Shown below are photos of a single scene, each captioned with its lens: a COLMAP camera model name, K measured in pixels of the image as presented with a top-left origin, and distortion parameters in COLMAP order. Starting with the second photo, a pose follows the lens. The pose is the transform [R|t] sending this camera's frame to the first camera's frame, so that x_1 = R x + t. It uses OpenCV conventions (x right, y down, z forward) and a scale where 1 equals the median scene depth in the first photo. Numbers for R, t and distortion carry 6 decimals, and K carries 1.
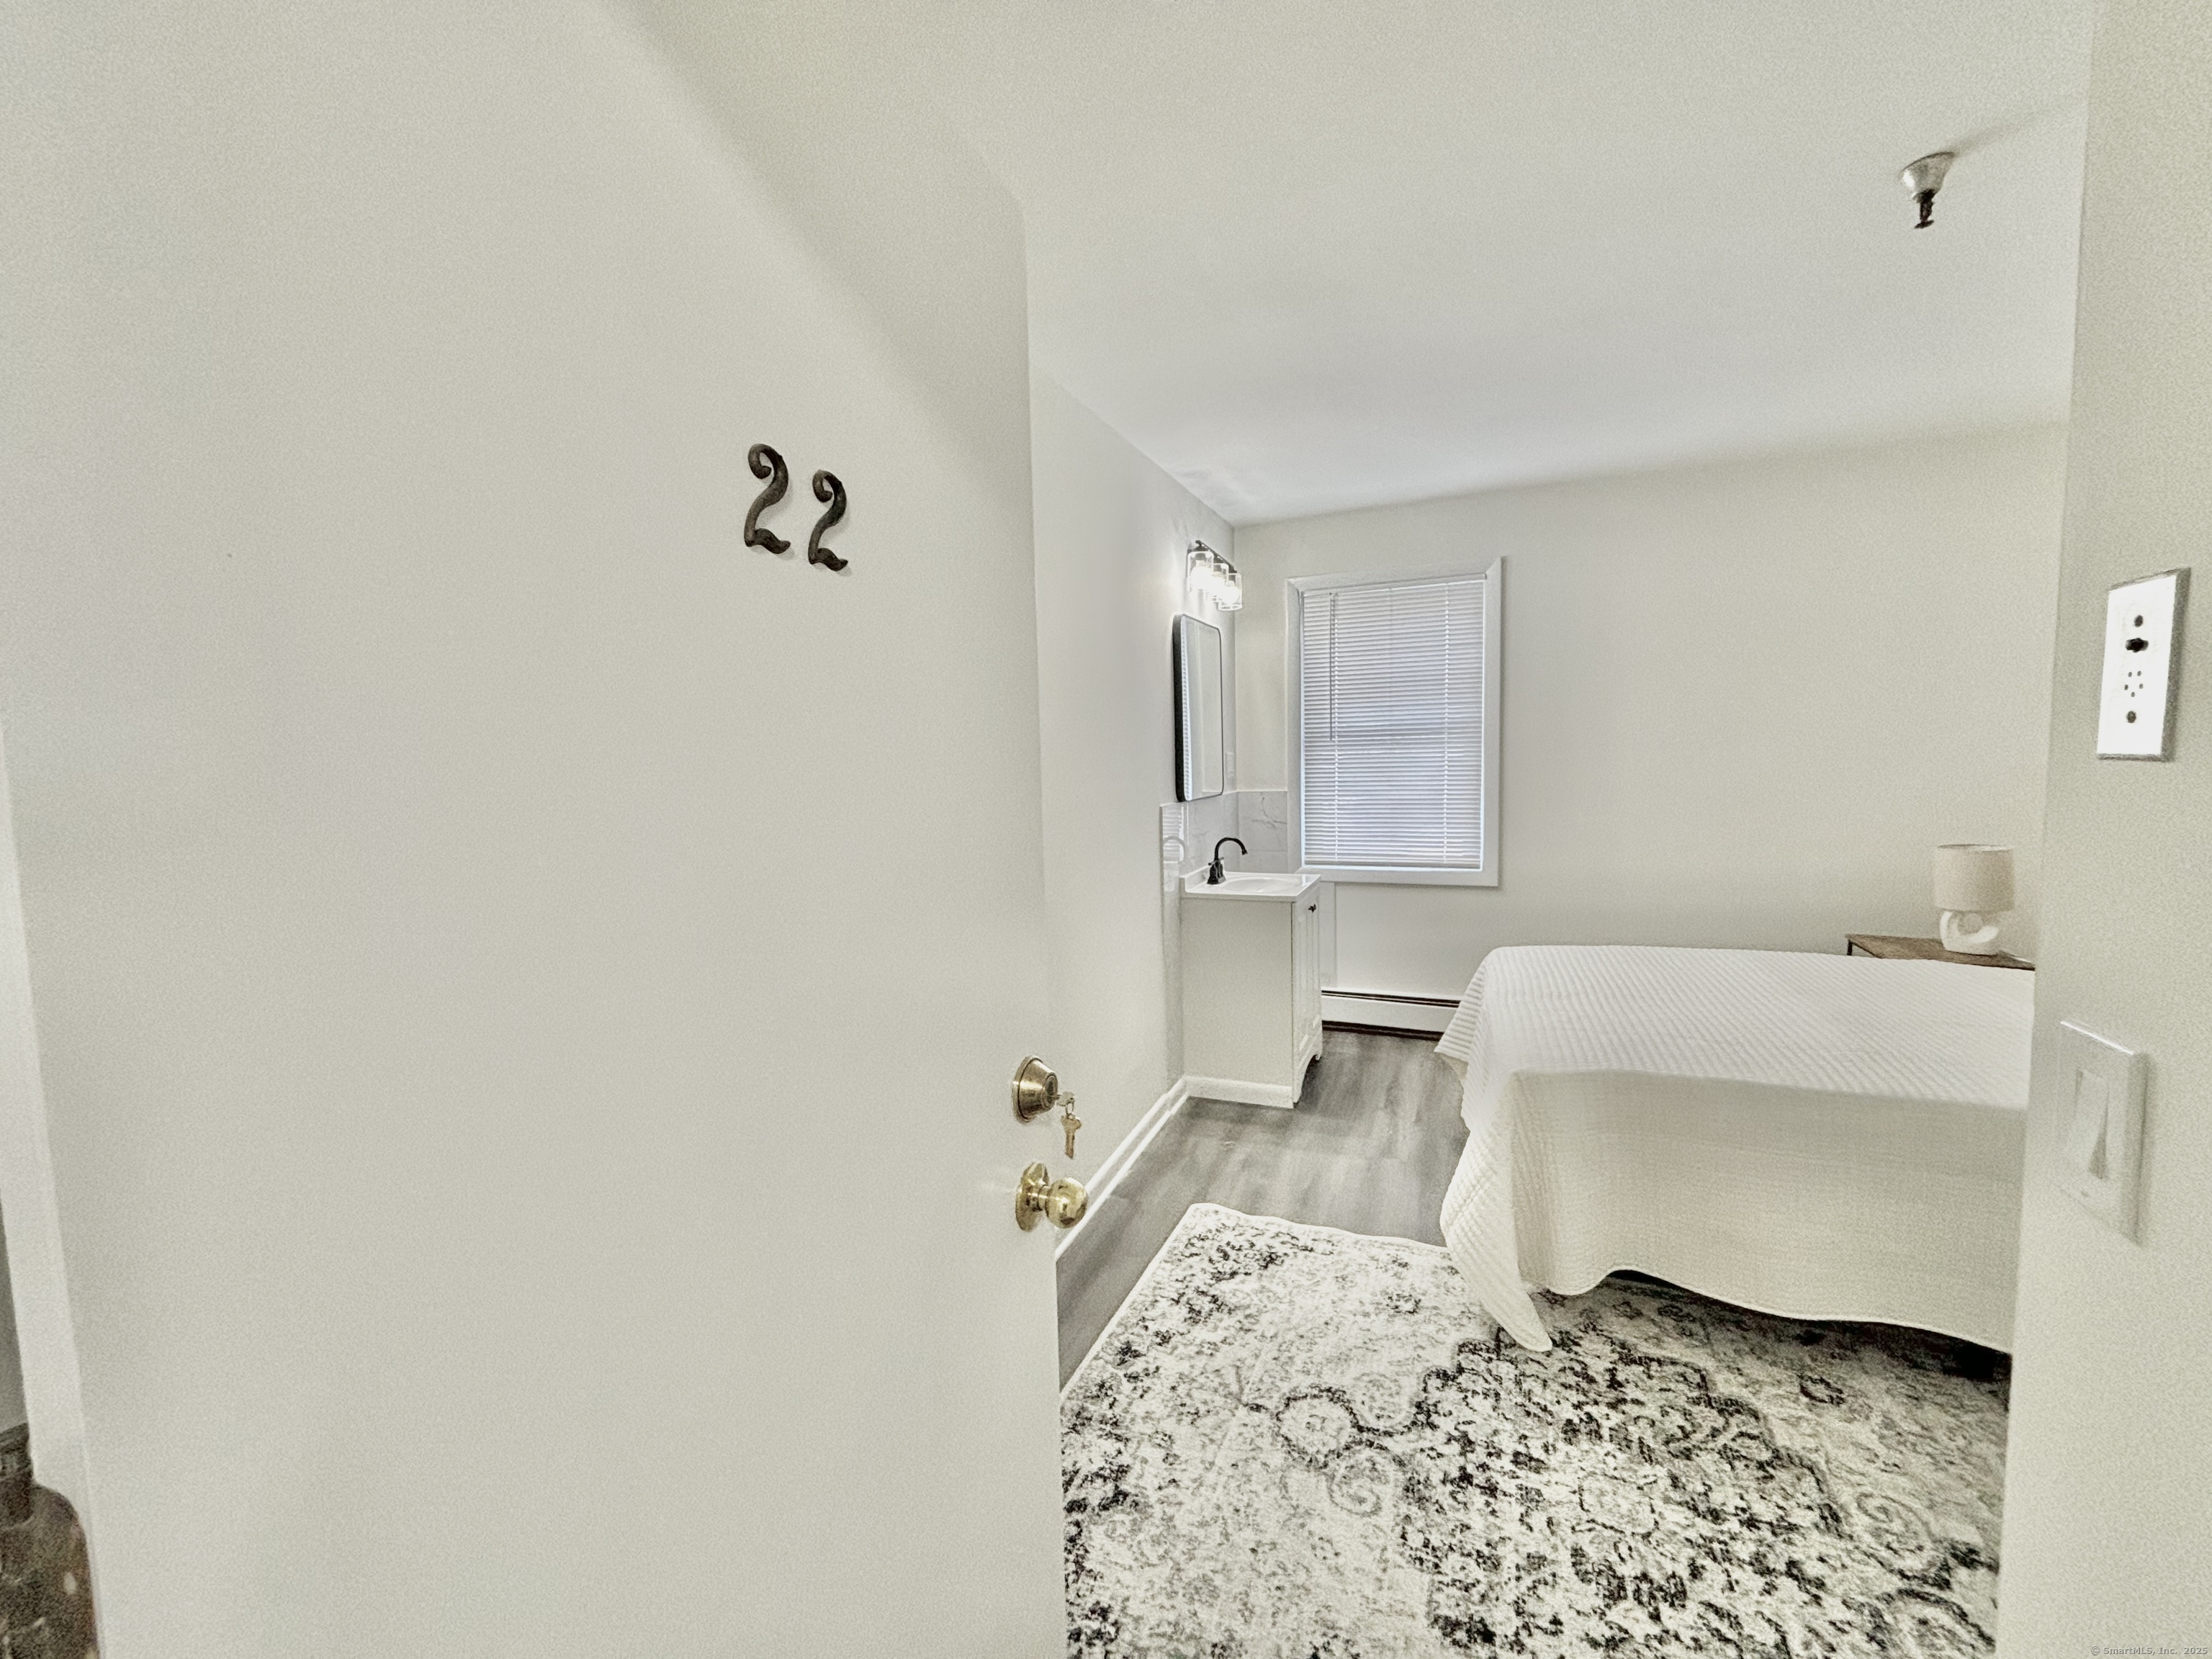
lens RADIAL K [[905.9, 0, 1109.0], [0, 905.9, 826.2], [0, 0, 1]] dist [0.013380, 0.000681]
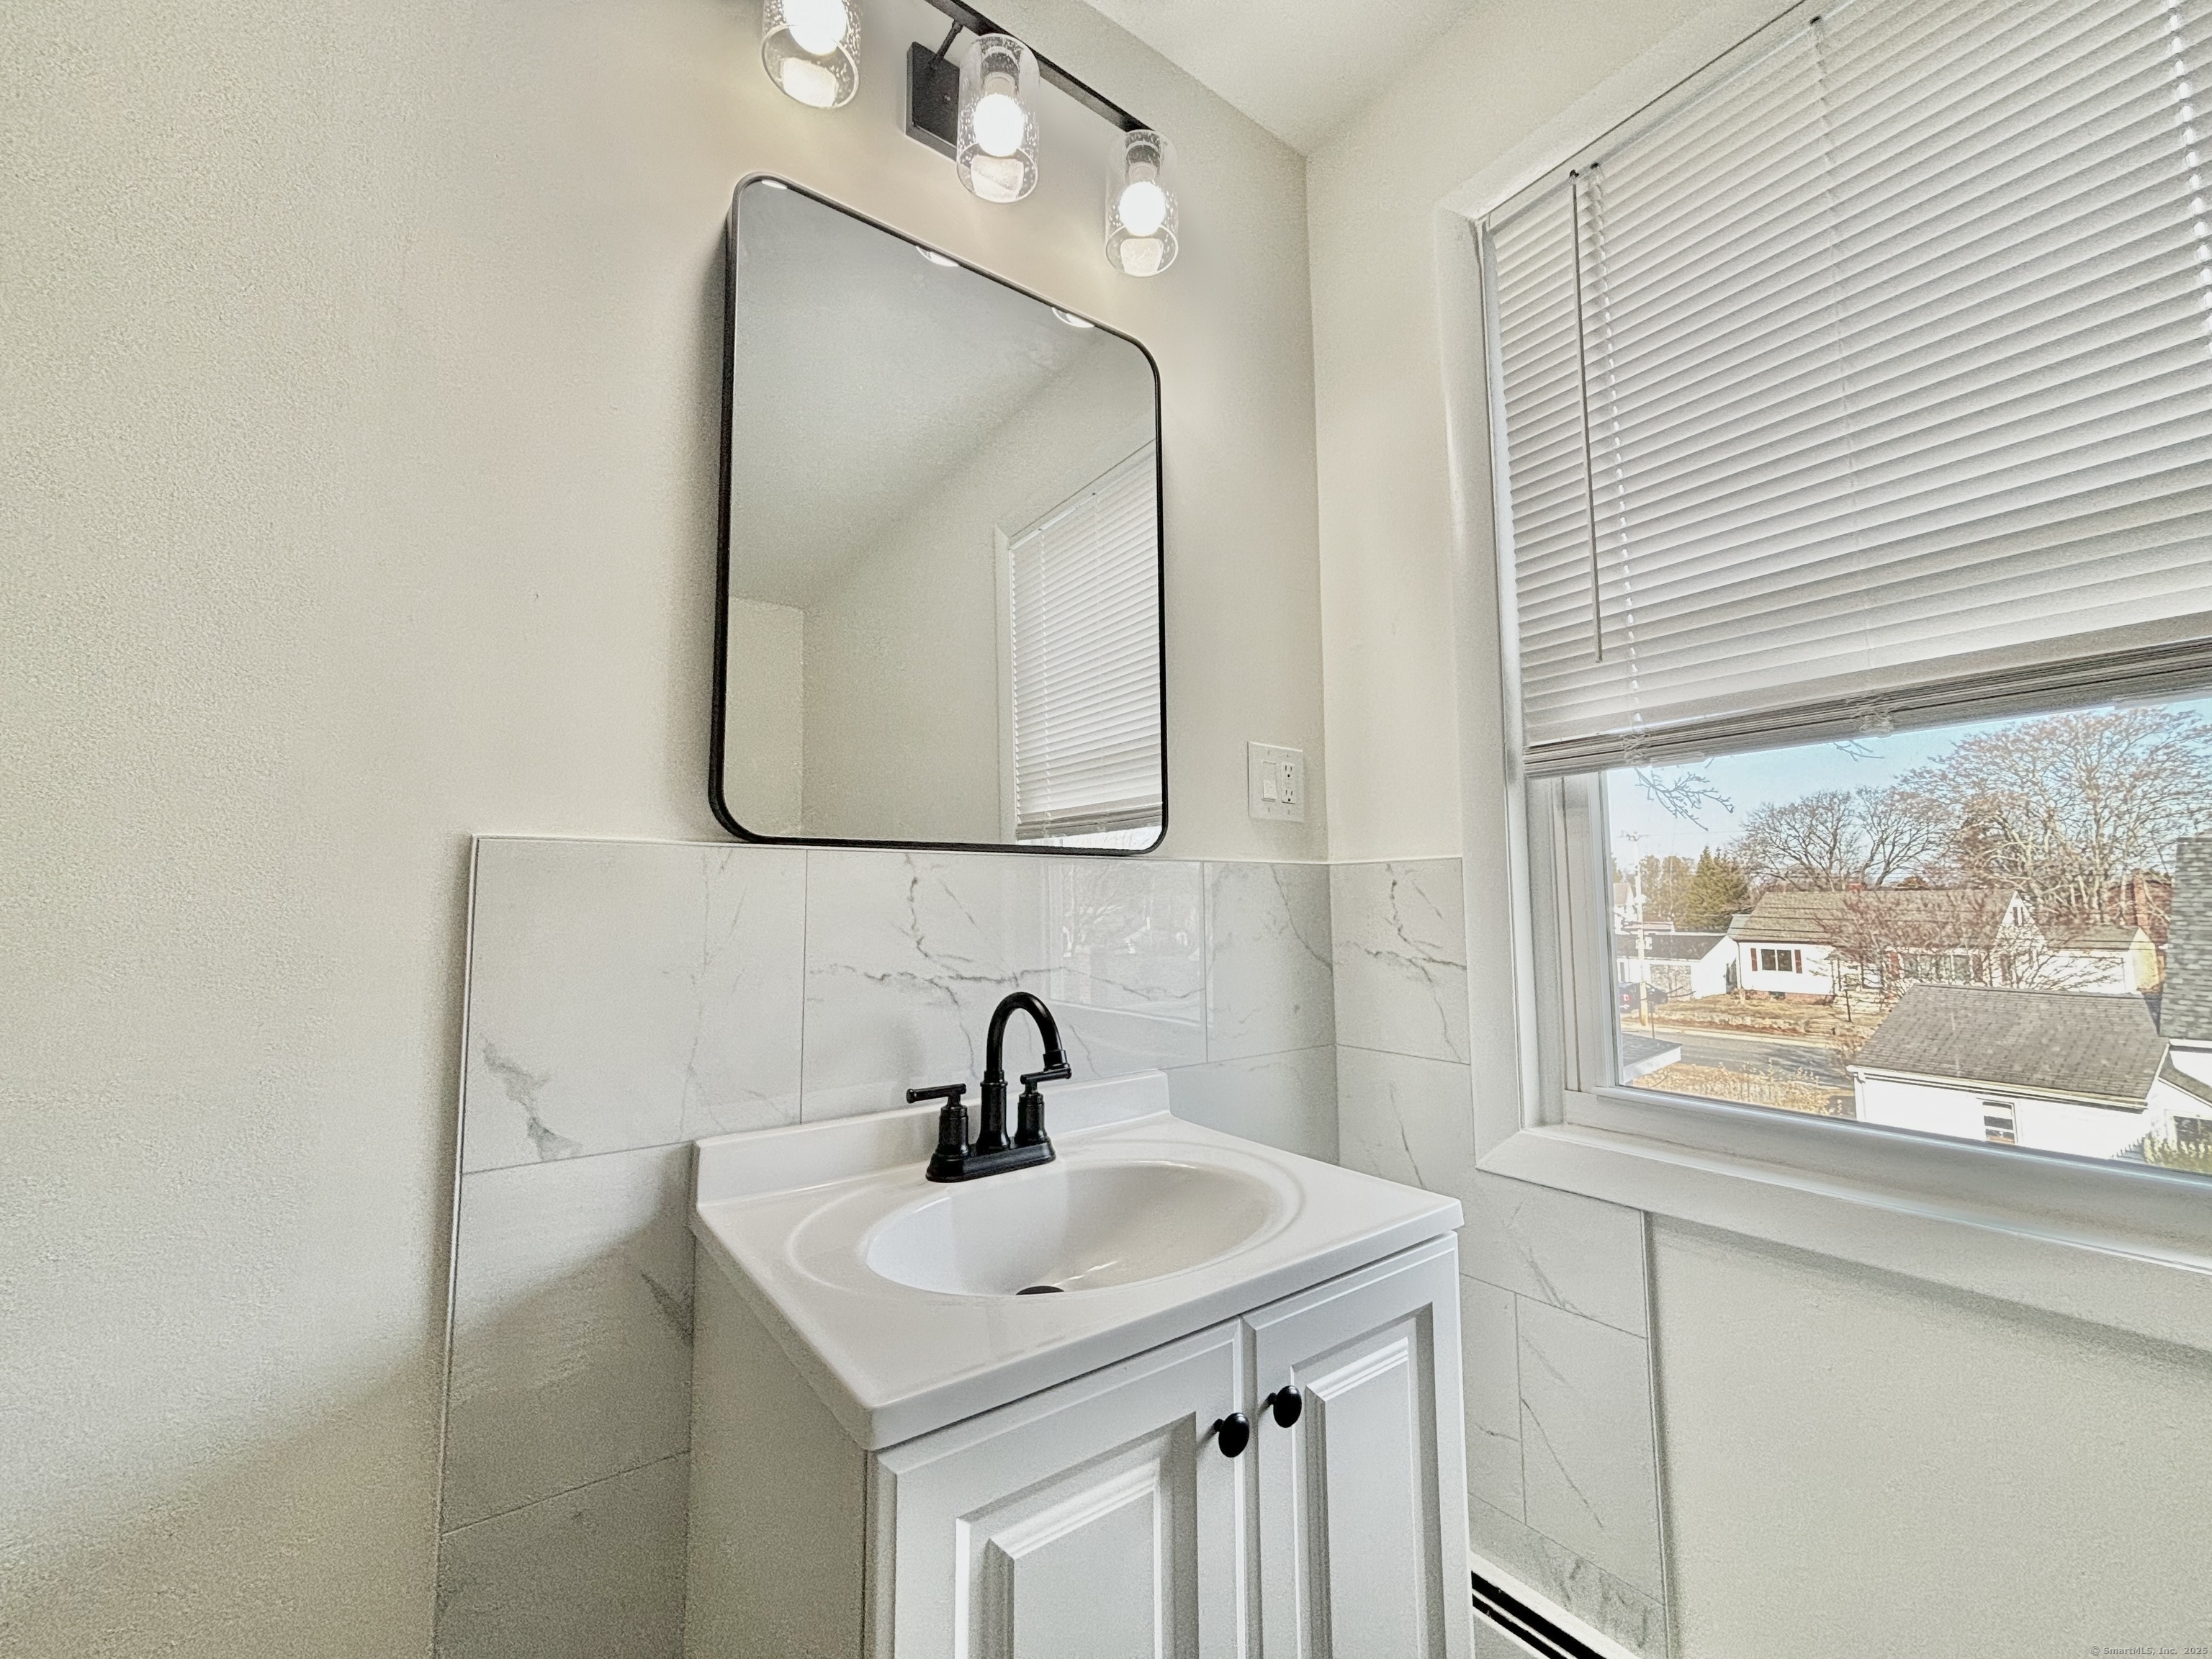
lens RADIAL K [[895.2, 0, 1106.2], [0, 895.2, 833.6], [0, 0, 1]] dist [-0.016755, 0.009699]
pose [[0.849283, -0.028661, -0.527159, 0.431114], [-0.052753, 0.988921, -0.138754, 0.000326], [0.525296, 0.145651, 0.838362, 1.182194]]
